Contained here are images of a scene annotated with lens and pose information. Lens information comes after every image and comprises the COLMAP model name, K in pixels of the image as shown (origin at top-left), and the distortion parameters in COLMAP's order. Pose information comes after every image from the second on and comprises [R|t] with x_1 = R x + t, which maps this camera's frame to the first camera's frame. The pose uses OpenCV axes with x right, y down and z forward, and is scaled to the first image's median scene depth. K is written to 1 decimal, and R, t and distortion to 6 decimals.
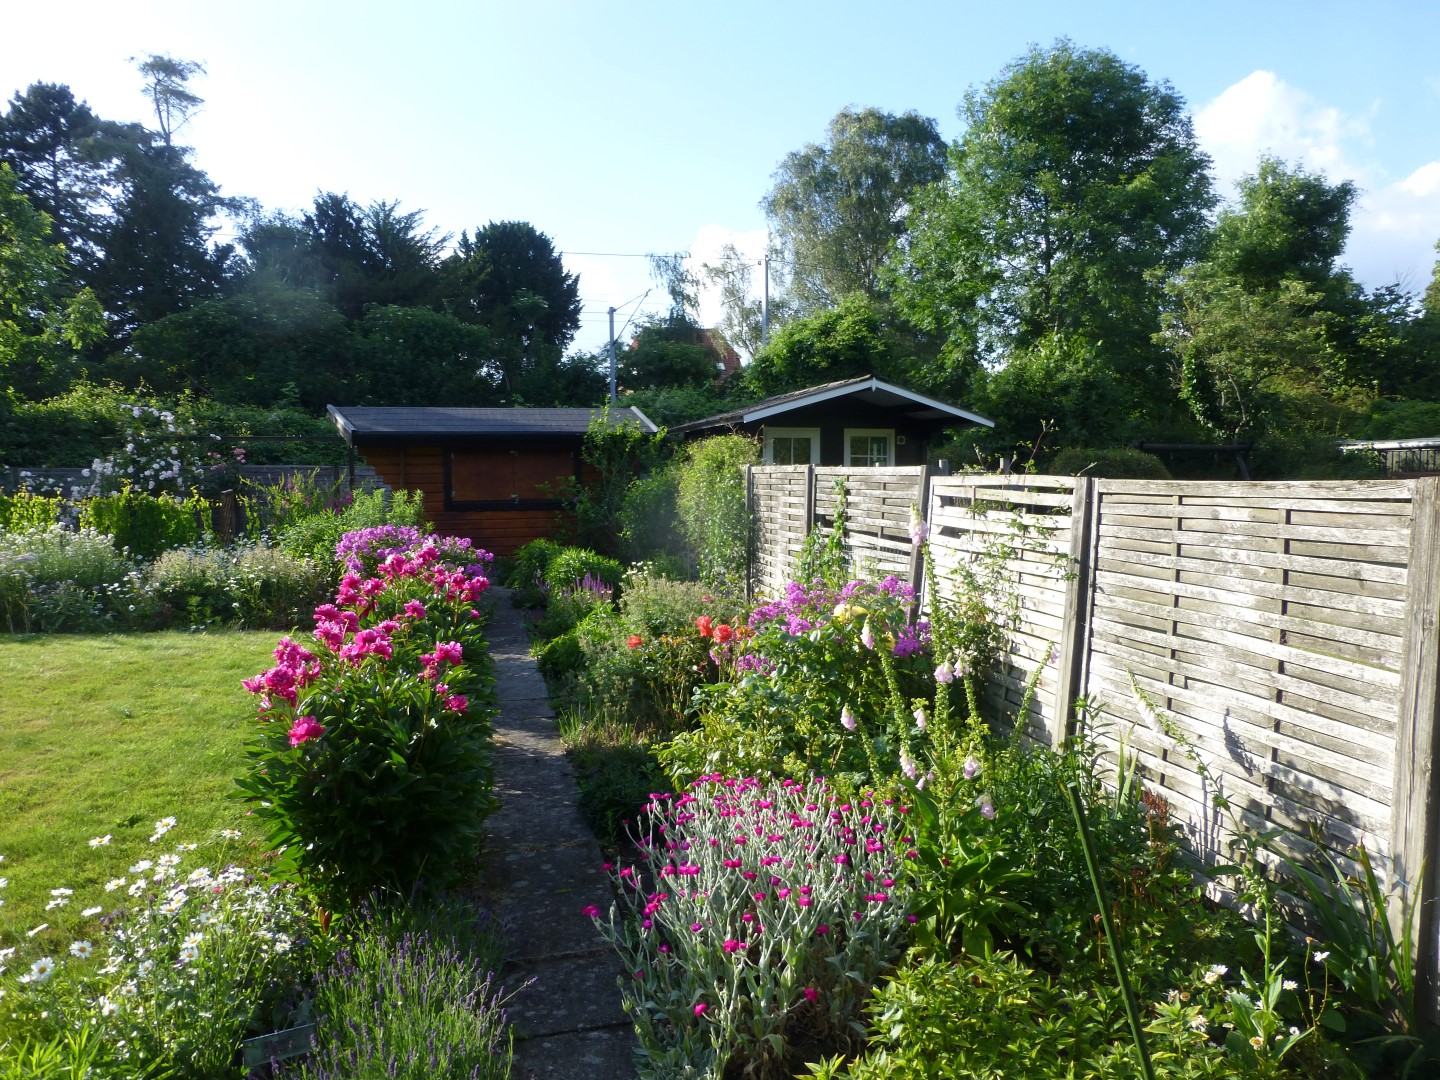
lens RADIAL K [[1053.3, 0, 720.0], [0, 1053.3, 540.0], [0, 0, 1]] dist [0.098209, -0.001658]
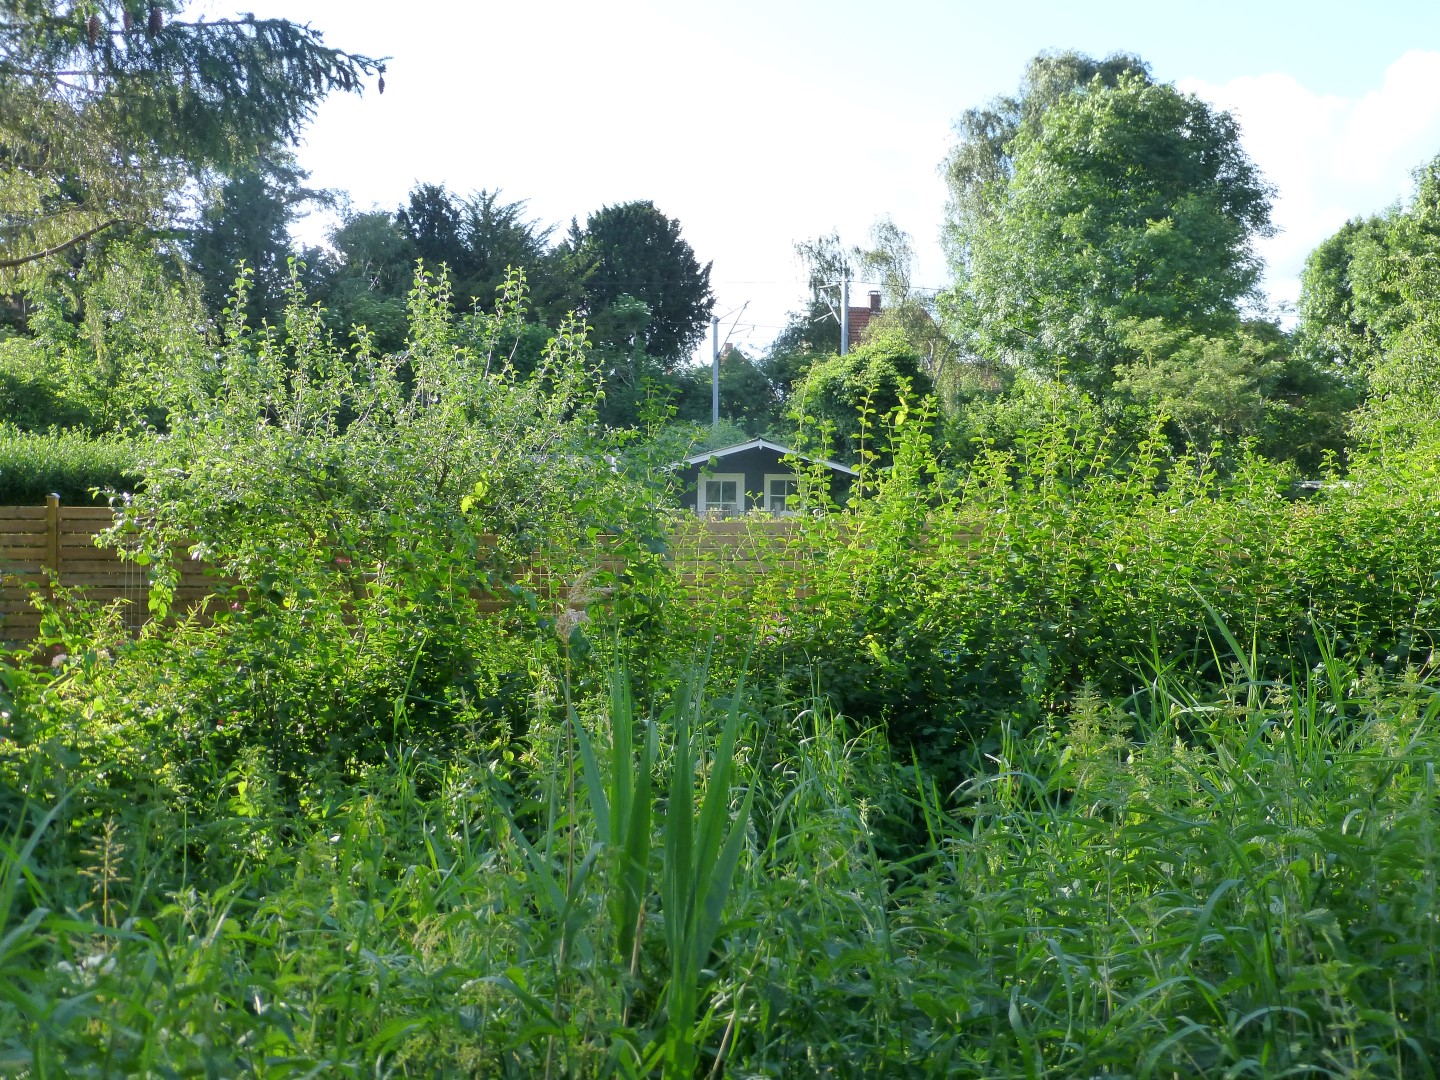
lens RADIAL K [[1674.4, 0, 720.0], [0, 1674.4, 540.0], [0, 0, 1]] dist [-0.004225, 0.007504]
pose [[0.983216, 0.004655, -0.182386, 0.115703], [-0.012138, 0.999129, -0.039935, 0.014833], [0.182041, 0.041479, 0.982416, -0.263906]]
